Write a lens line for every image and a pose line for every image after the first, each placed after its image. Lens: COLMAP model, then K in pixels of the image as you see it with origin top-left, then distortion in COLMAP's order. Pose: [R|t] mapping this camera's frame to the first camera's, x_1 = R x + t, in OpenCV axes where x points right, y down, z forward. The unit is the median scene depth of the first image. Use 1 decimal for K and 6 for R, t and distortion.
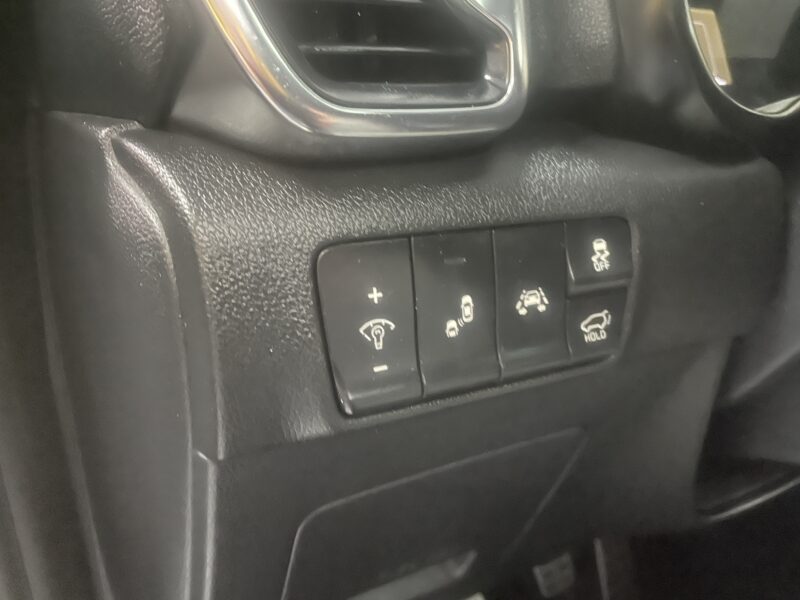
lens RADIAL K [[606.5, 0, 398.9], [0, 606.5, 300.2], [0, 0, 1]] dist [0.083407, -0.110142]
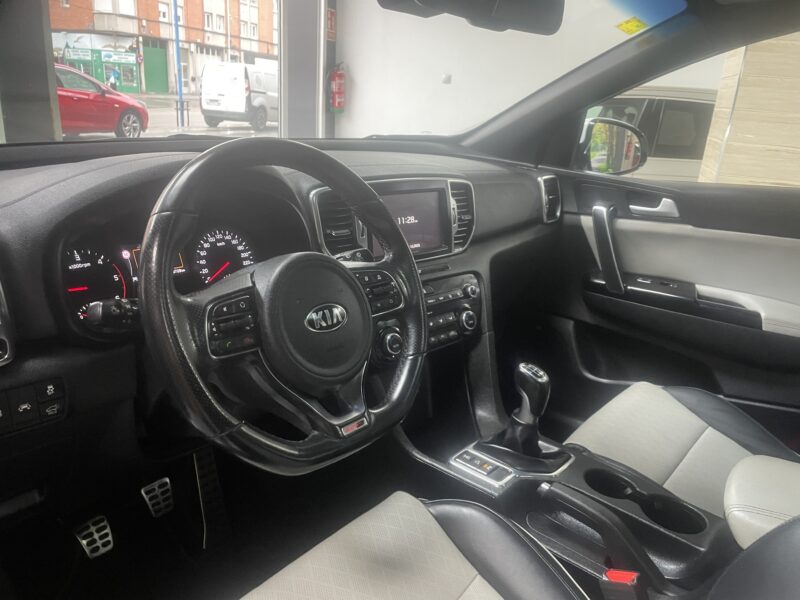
lens RADIAL K [[606.5, 0, 403.0], [0, 606.5, 298.8], [0, 0, 1]] dist [0.083407, -0.110142]
pose [[0.923823, -0.041789, 0.380531, 0.965680], [0.022760, 0.998261, 0.054371, -0.808352], [-0.382142, -0.041568, 0.923168, -3.235915]]
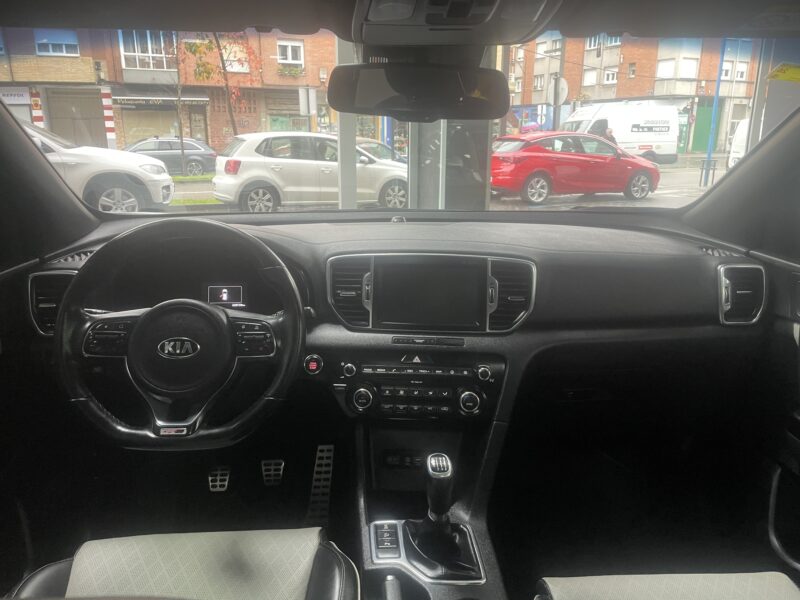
lens RADIAL K [[606.5, 0, 396.9], [0, 606.5, 305.1], [0, 0, 1]] dist [0.083407, -0.110142]
pose [[0.902264, 0.140554, -0.407632, 5.968111], [-0.142164, 0.989488, 0.026510, -1.276079], [0.407073, 0.034031, 0.912761, -3.668842]]
